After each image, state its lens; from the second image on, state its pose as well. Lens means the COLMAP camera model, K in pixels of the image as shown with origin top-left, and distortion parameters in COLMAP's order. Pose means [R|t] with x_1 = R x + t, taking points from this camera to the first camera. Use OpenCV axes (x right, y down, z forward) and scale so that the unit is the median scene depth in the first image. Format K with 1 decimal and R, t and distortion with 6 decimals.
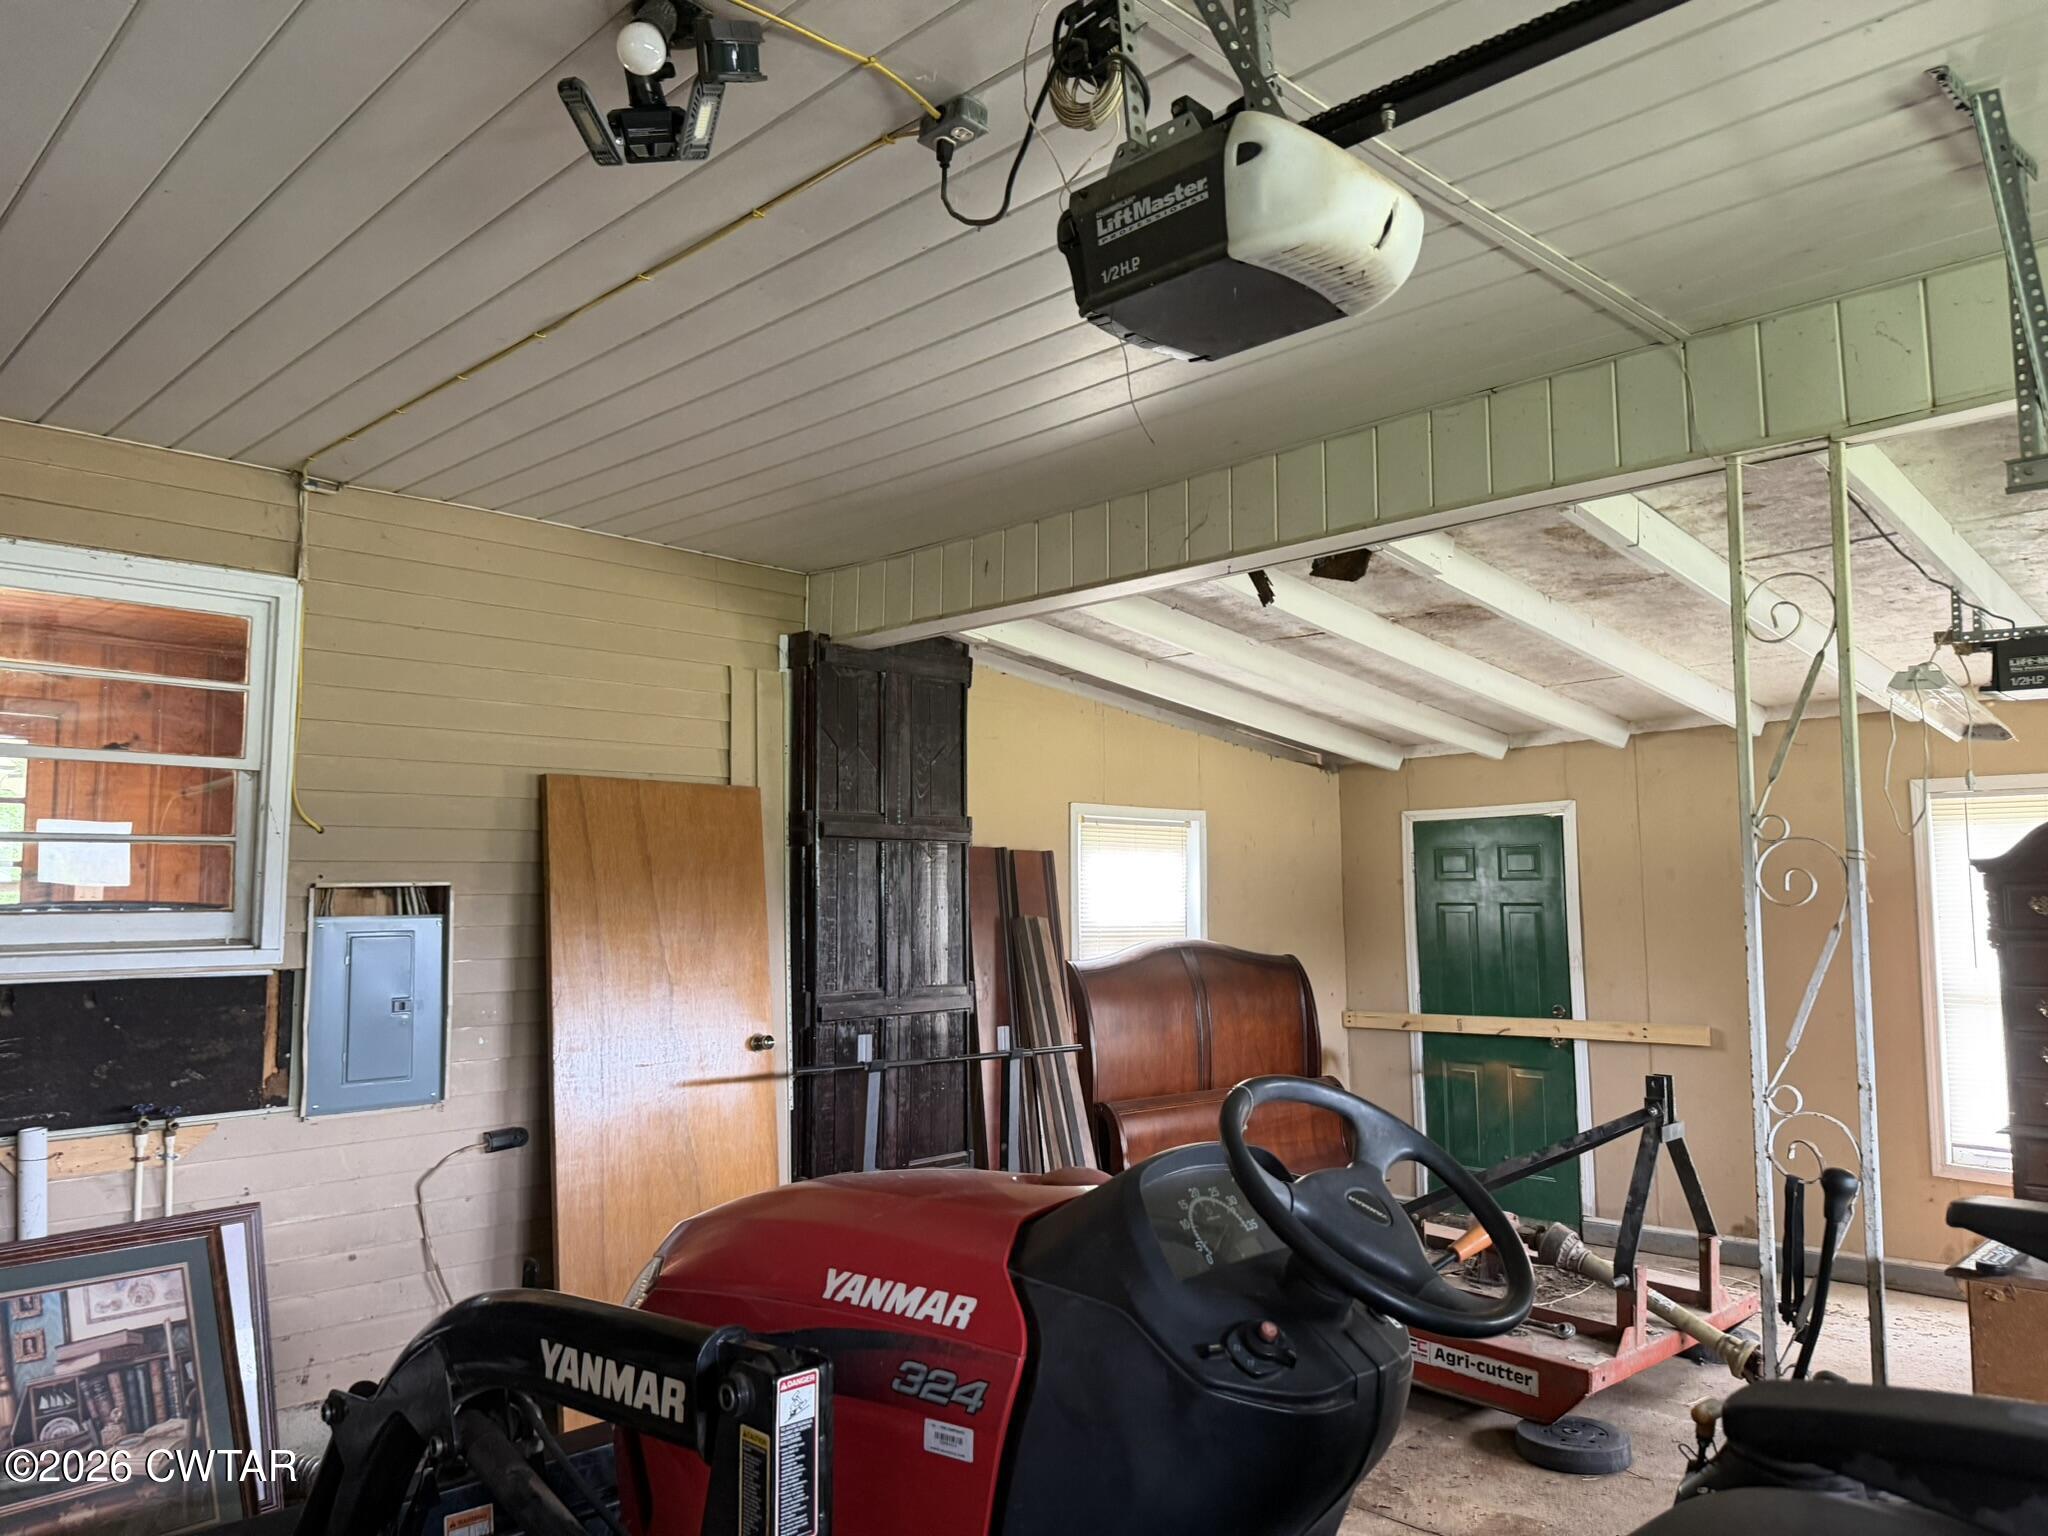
lens RADIAL K [[1456.5, 0, 1025.5], [0, 1456.5, 775.8], [0, 0, 1]] dist [0.105459, -0.146200]
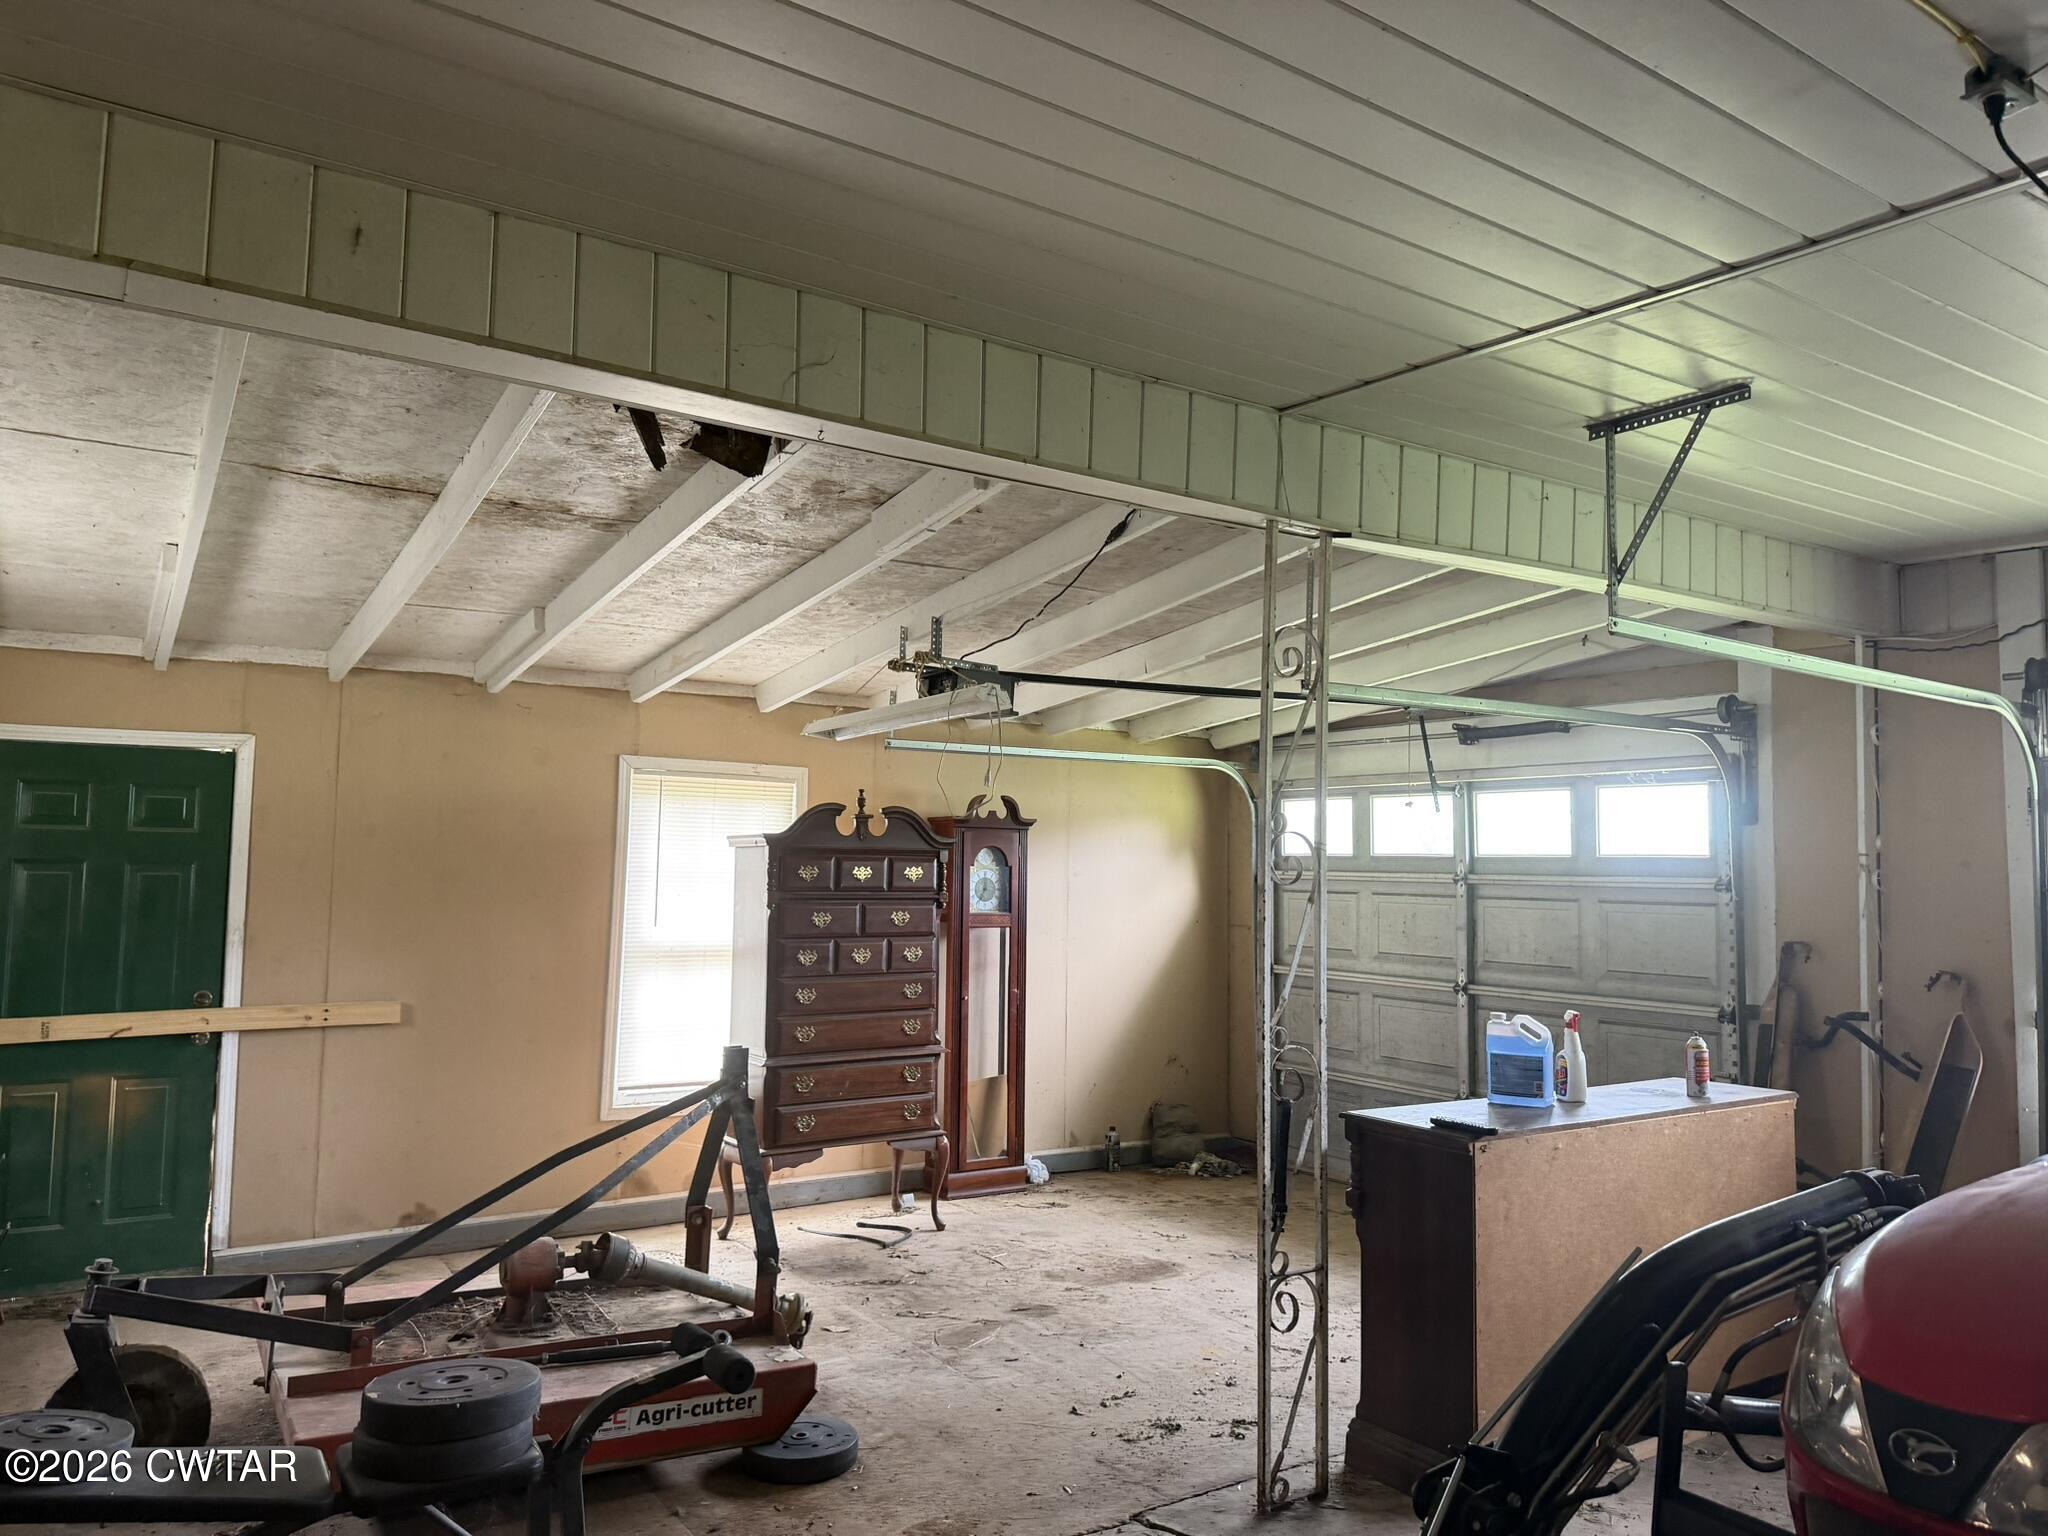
lens RADIAL K [[1456.5, 0, 1025.5], [0, 1456.5, 775.8], [0, 0, 1]] dist [0.105459, -0.146200]
pose [[0.196272, 0.071710, 0.977924, -0.353410], [-0.108422, 0.992794, -0.051040, 0.037075], [-0.974537, -0.096011, 0.202632, 0.453211]]
